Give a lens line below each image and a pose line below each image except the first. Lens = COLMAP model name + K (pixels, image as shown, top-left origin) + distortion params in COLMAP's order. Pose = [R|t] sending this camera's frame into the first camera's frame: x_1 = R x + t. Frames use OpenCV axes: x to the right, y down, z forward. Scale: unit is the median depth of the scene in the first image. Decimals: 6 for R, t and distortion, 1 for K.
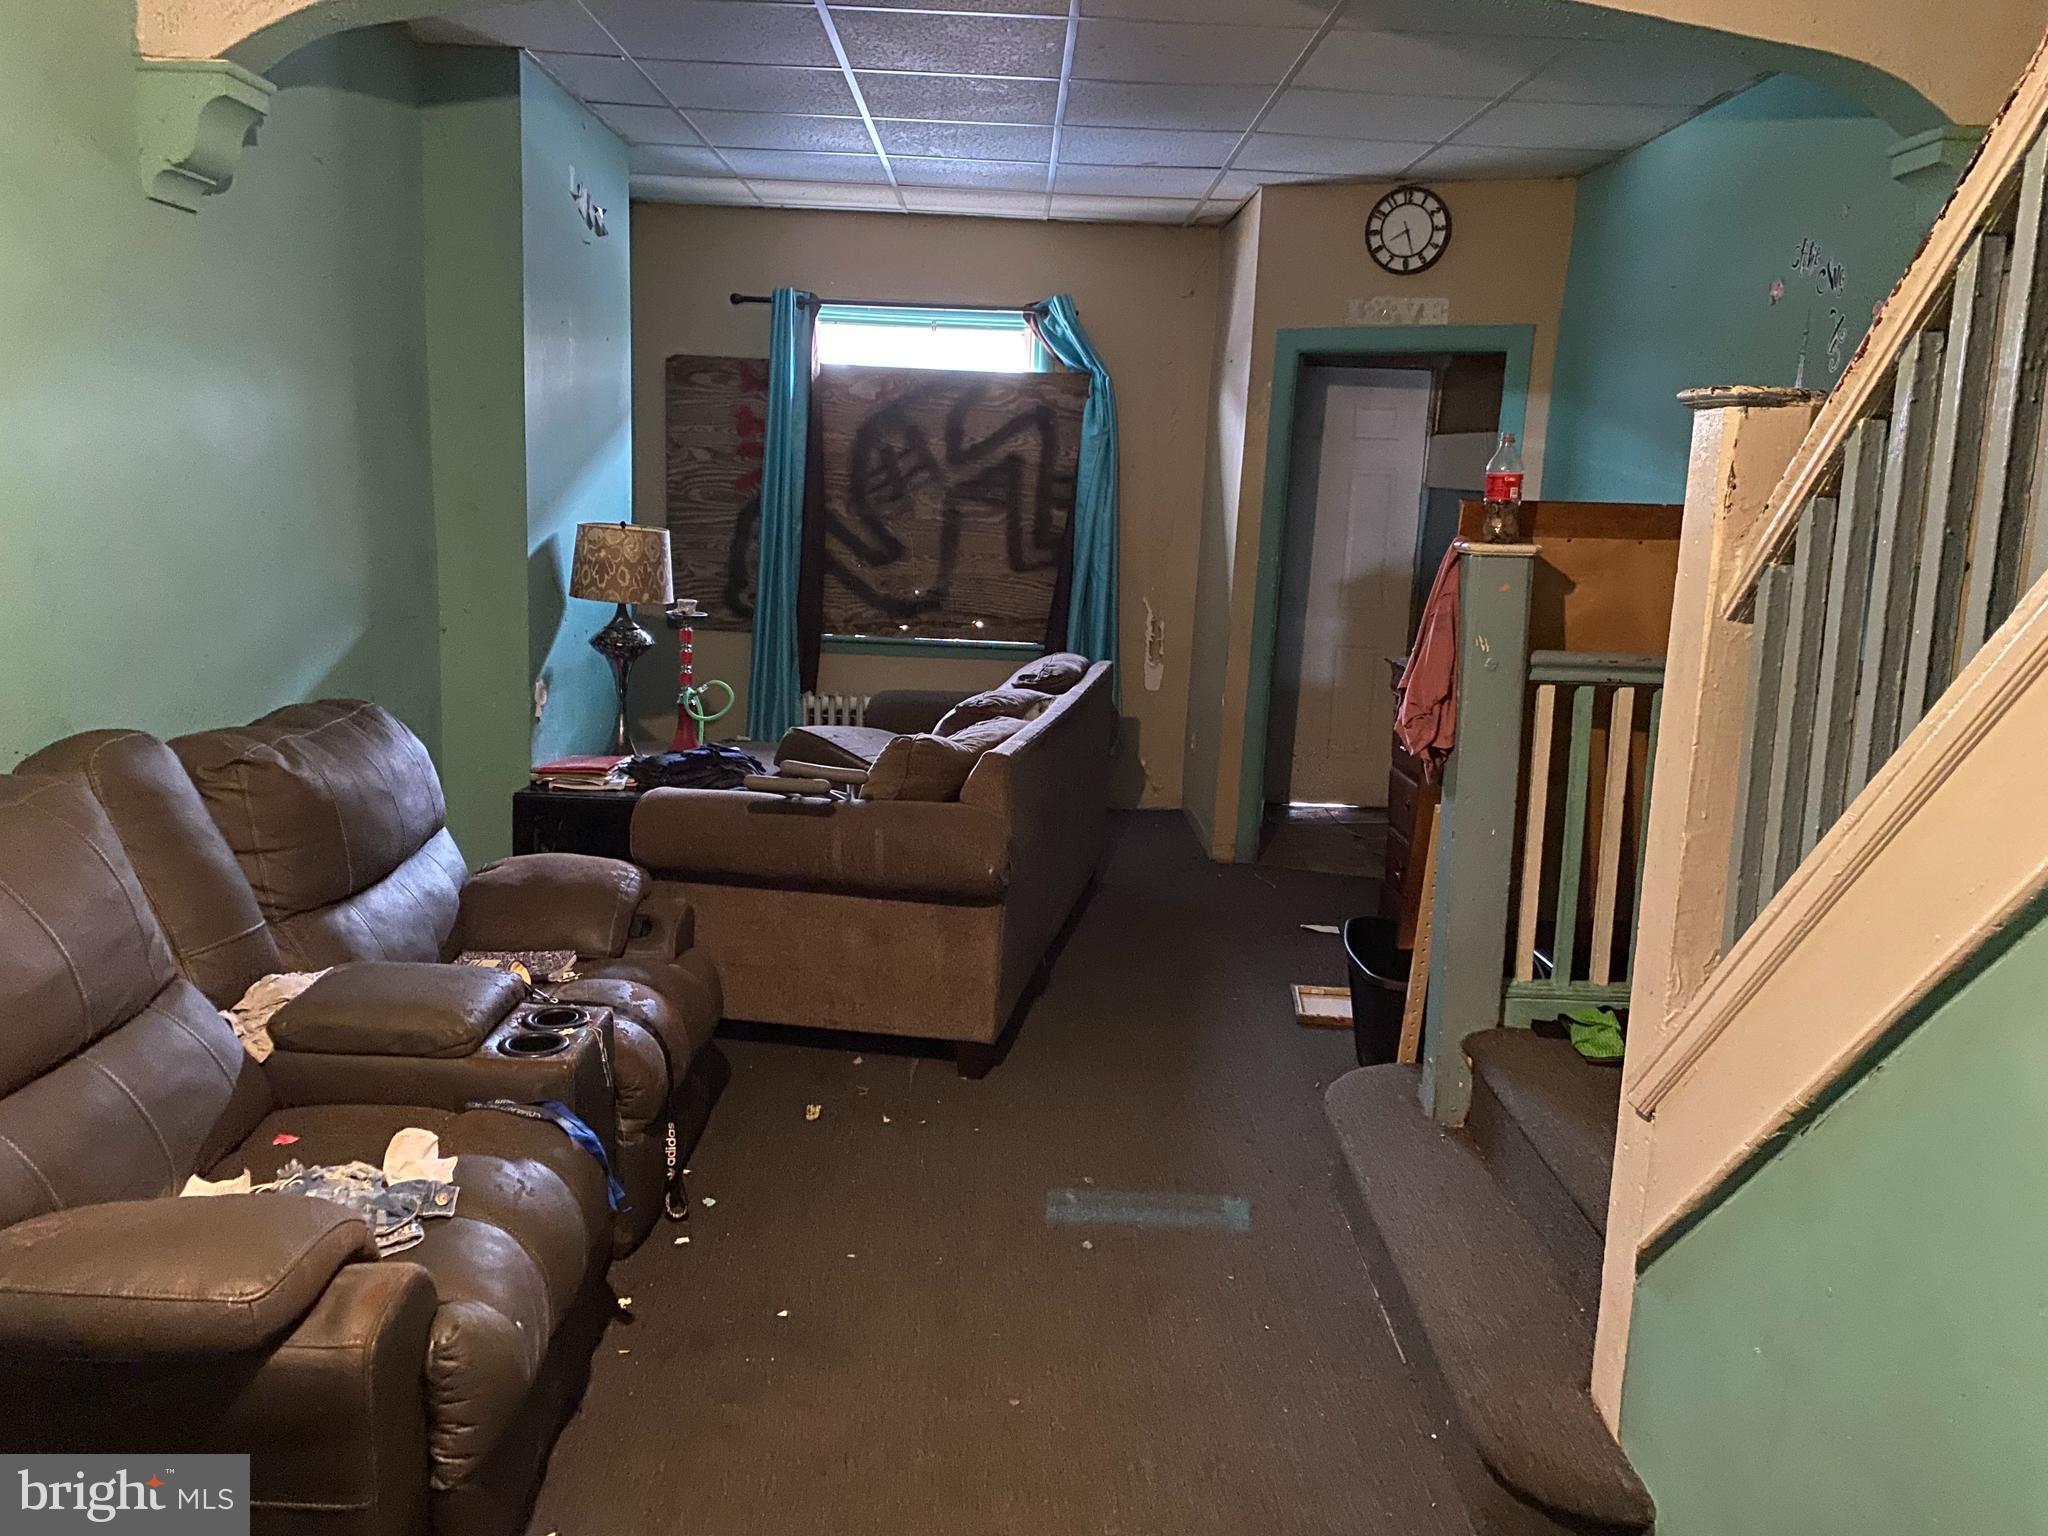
lens RADIAL K [[1560.4, 0, 1029.2], [0, 1560.4, 764.5], [0, 0, 1]] dist [0.031392, -0.039944]
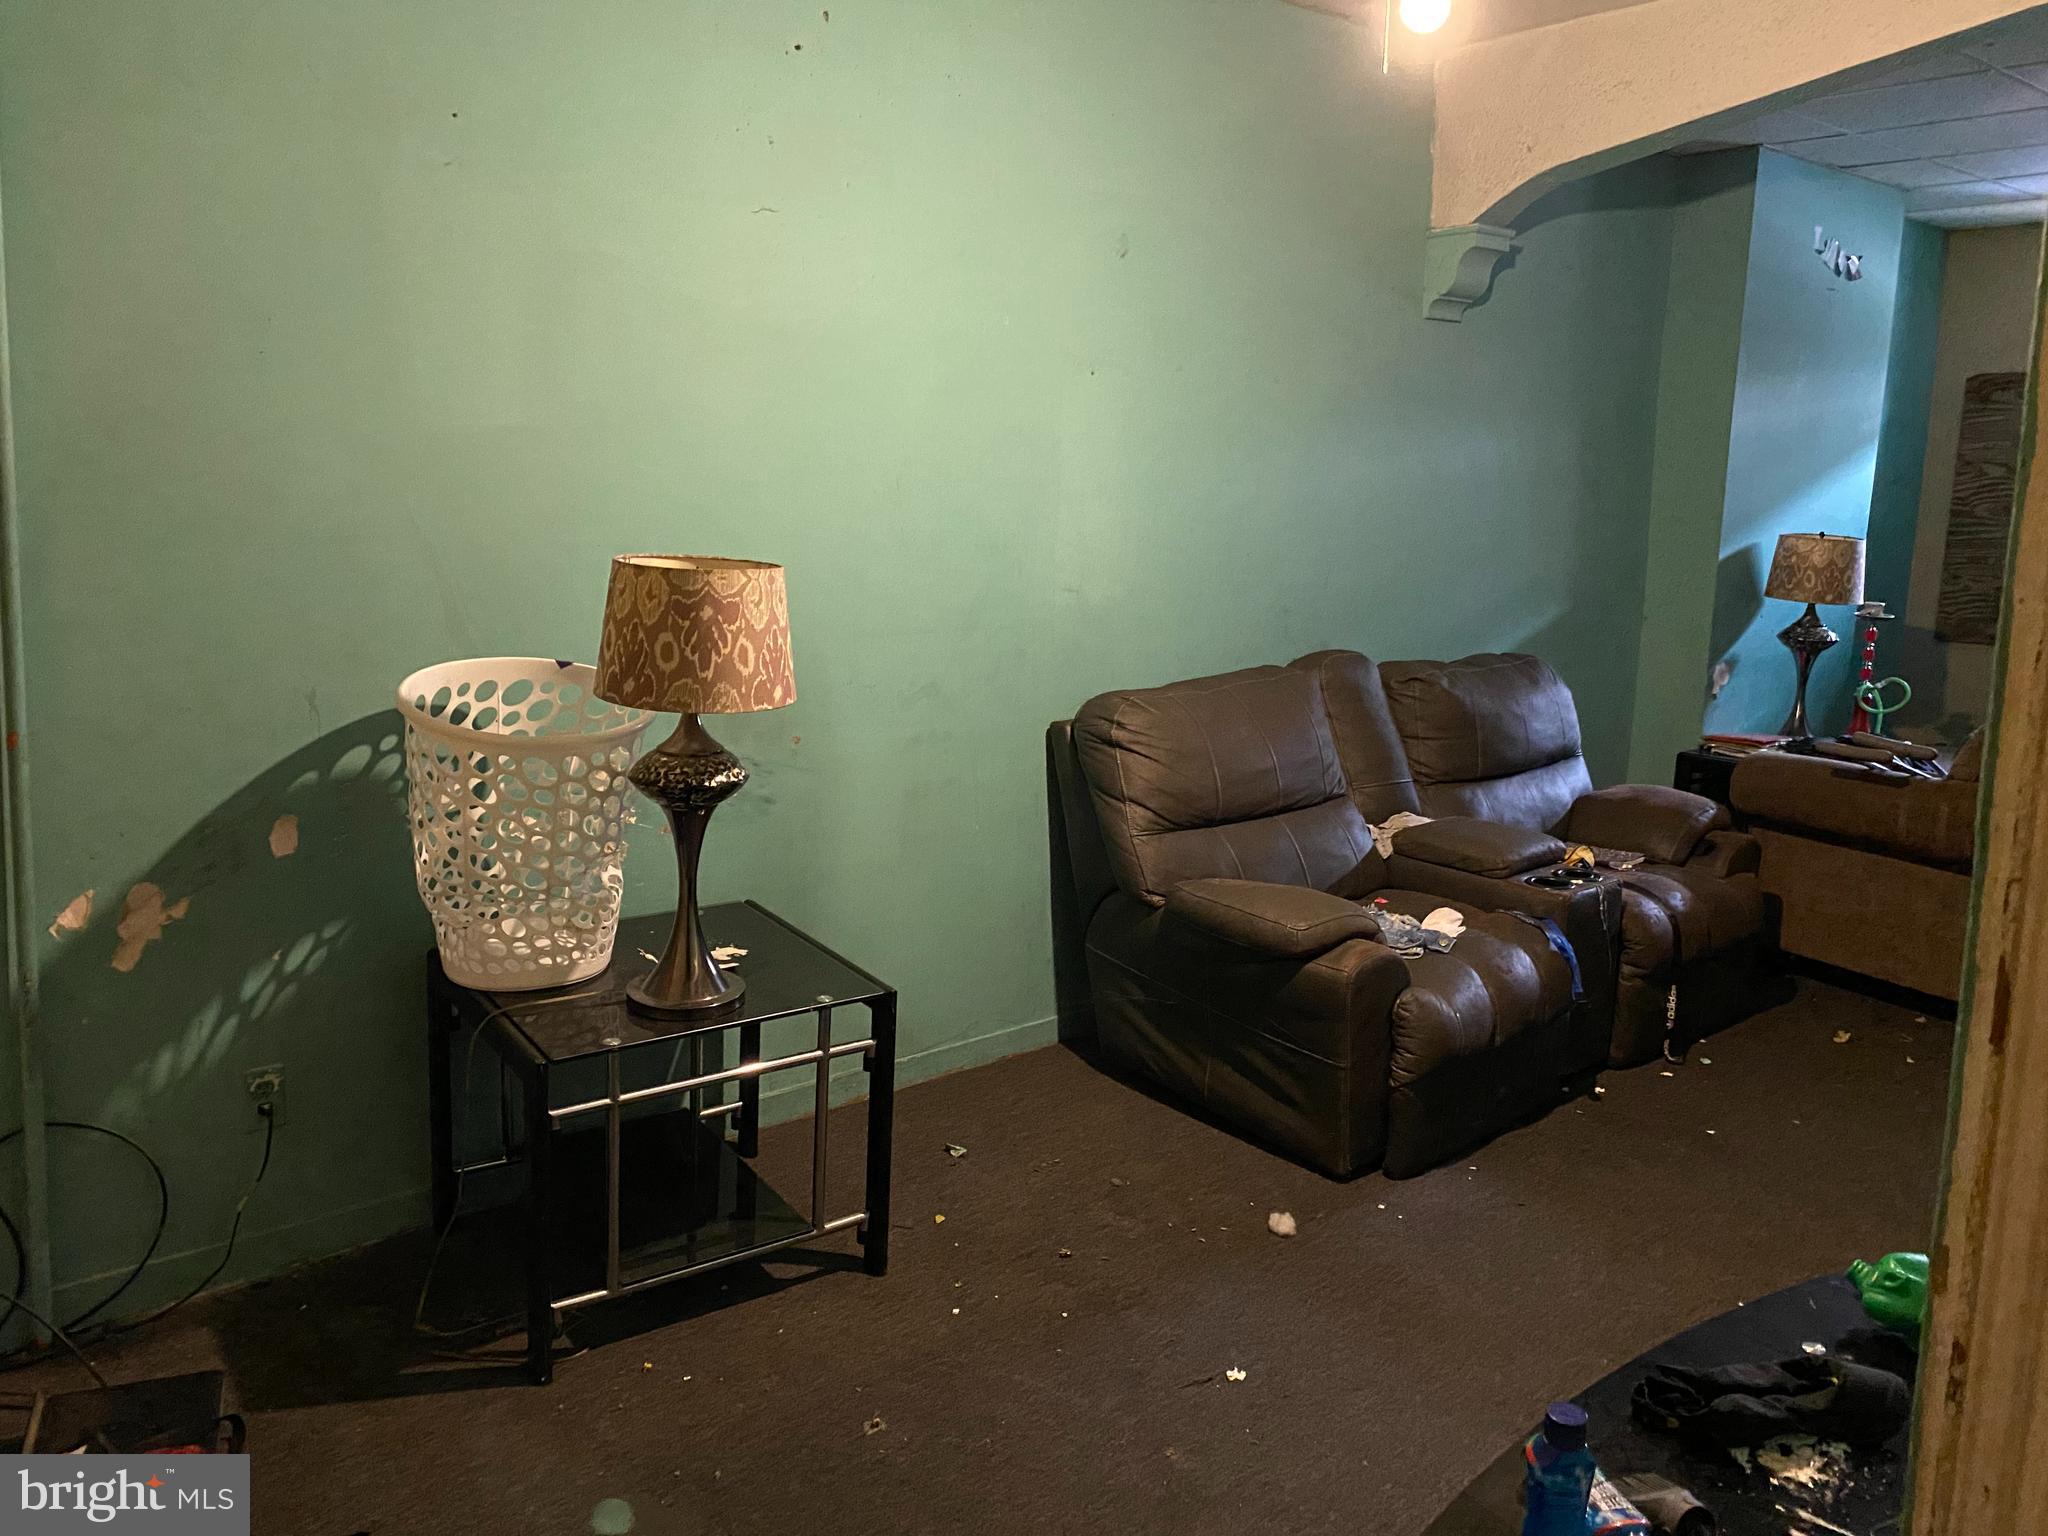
lens RADIAL K [[1560.4, 0, 1021.2], [0, 1560.4, 769.2], [0, 0, 1]] dist [0.031392, -0.039944]
pose [[0.647067, 0.115870, -0.753577, 0.308974], [-0.125953, 0.991050, 0.044233, 0.049318], [0.751958, 0.066294, 0.655869, -0.224543]]
